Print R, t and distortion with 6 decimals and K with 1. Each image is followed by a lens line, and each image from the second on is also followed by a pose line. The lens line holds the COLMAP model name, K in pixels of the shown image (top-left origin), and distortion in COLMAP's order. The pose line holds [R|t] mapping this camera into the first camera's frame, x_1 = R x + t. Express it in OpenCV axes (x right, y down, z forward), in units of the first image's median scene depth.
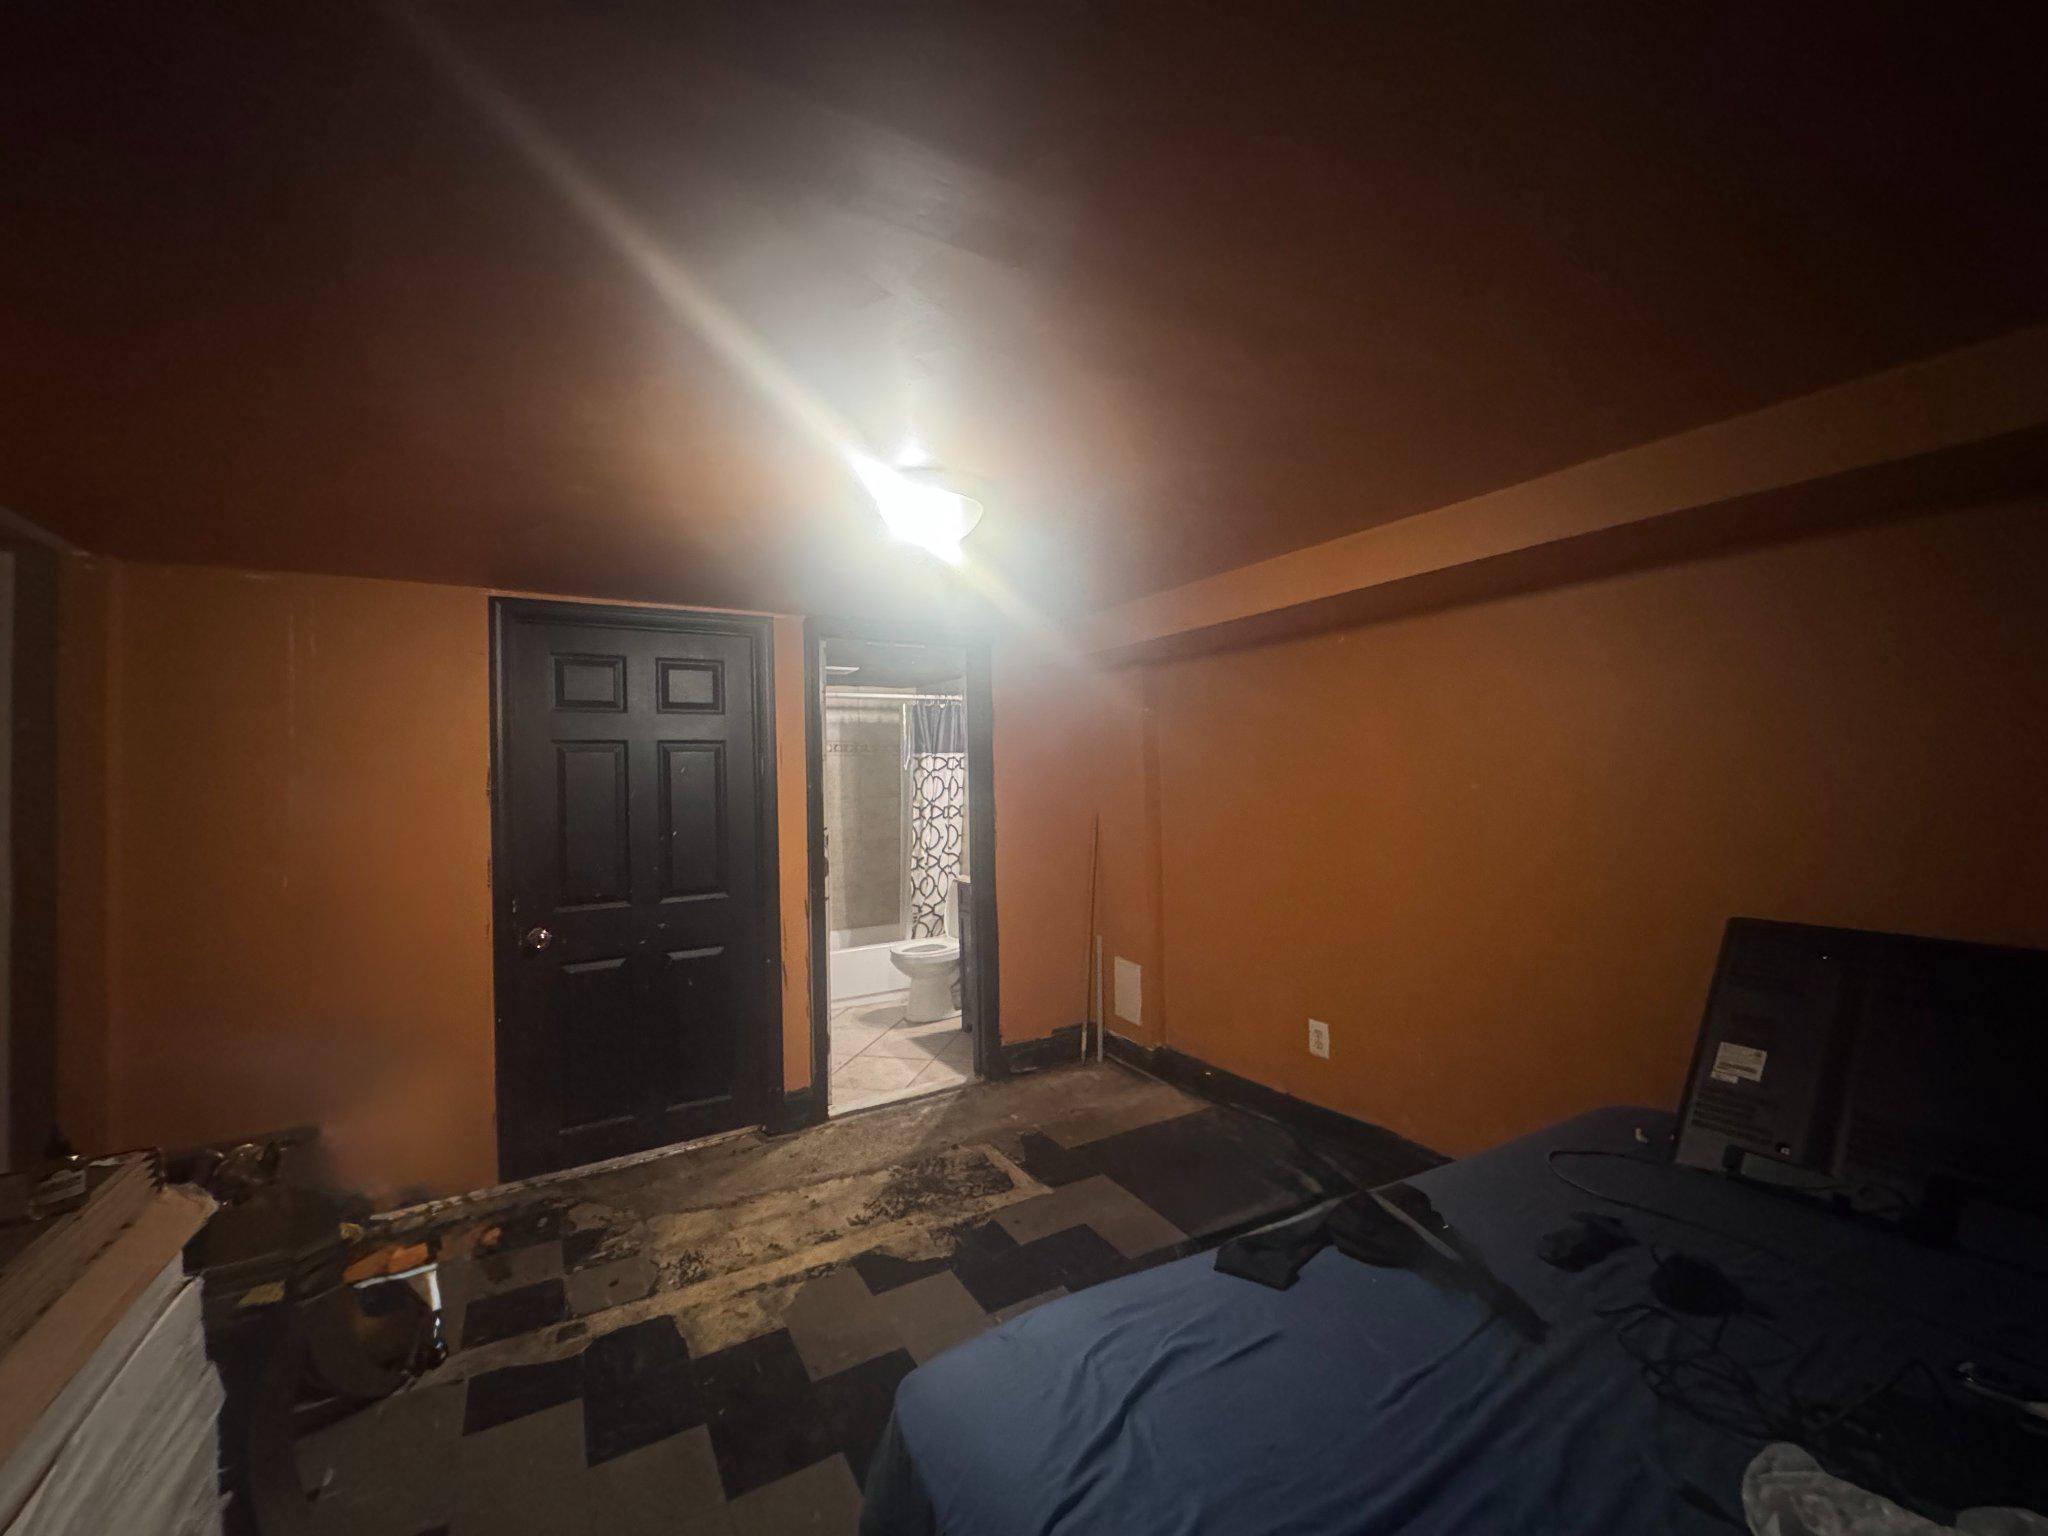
lens RADIAL K [[828.6, 0, 1023.6], [0, 828.6, 769.5], [0, 0, 1]] dist [-0.003356, -0.001569]
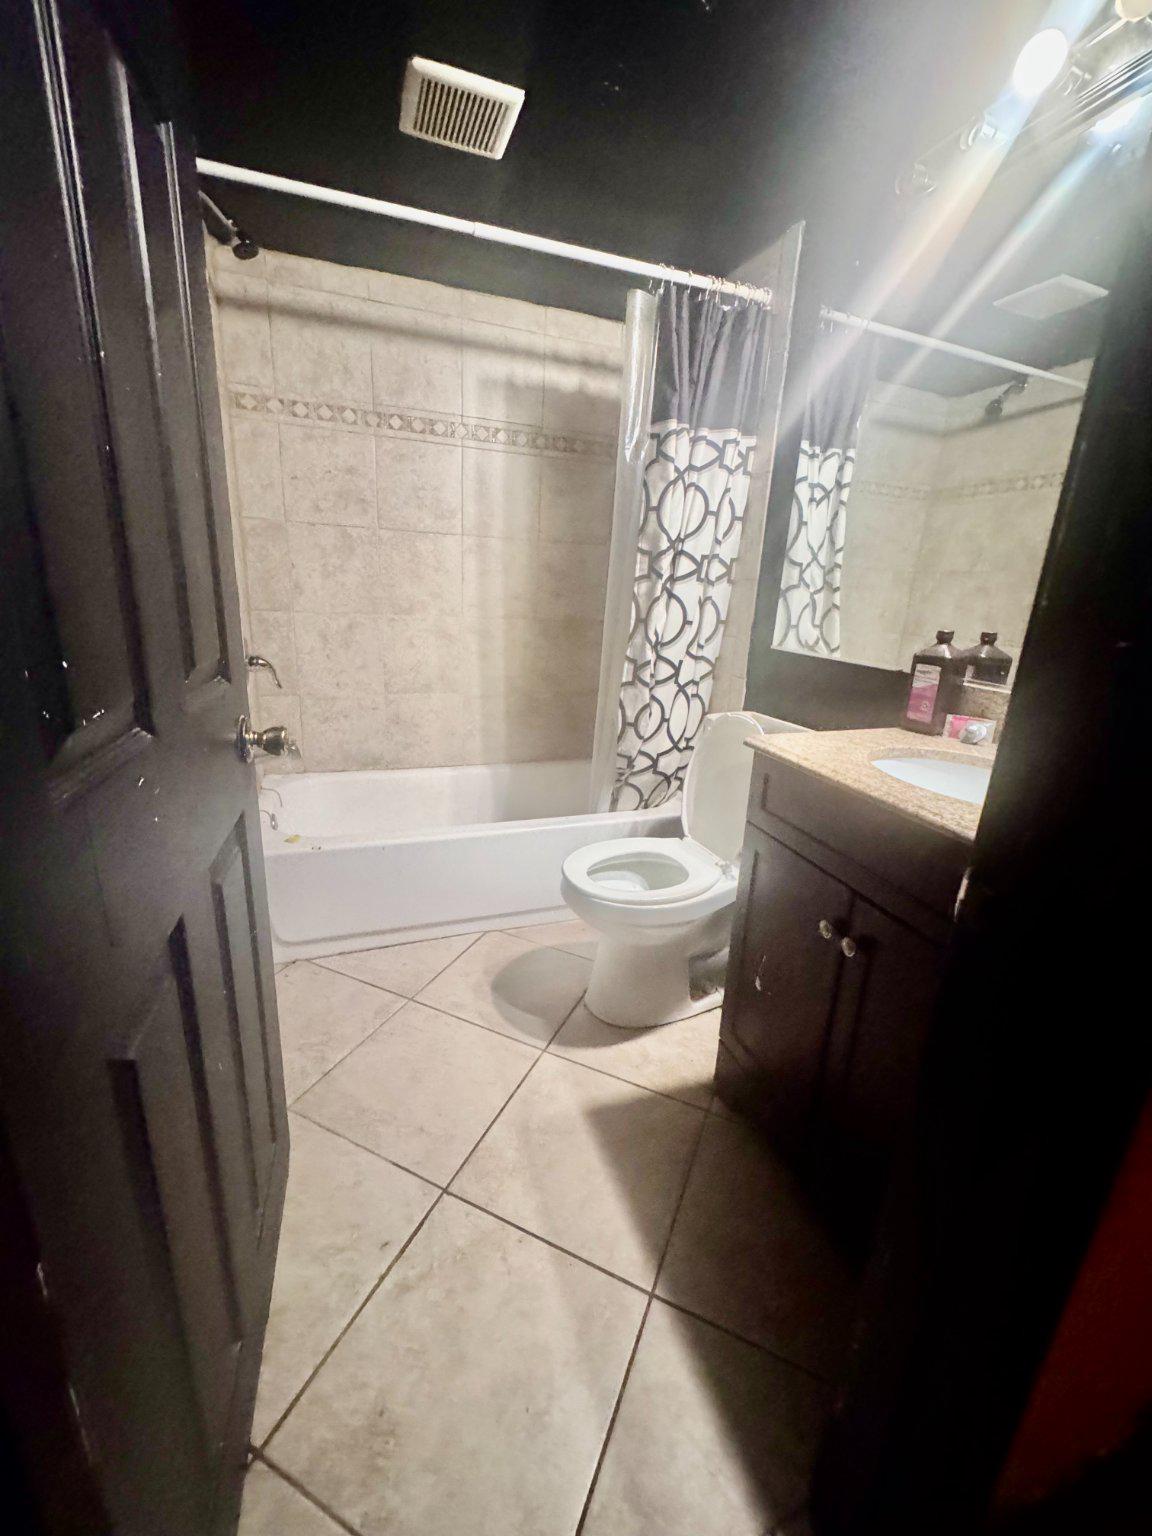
lens RADIAL K [[621.5, 0, 579.8], [0, 621.5, 767.1], [0, 0, 1]] dist [-0.003356, -0.001569]
pose [[0.980562, 0.121631, -0.153960, -0.095281], [-0.069857, 0.949676, 0.305345, 0.056105], [0.183352, -0.288655, 0.939713, 0.626671]]
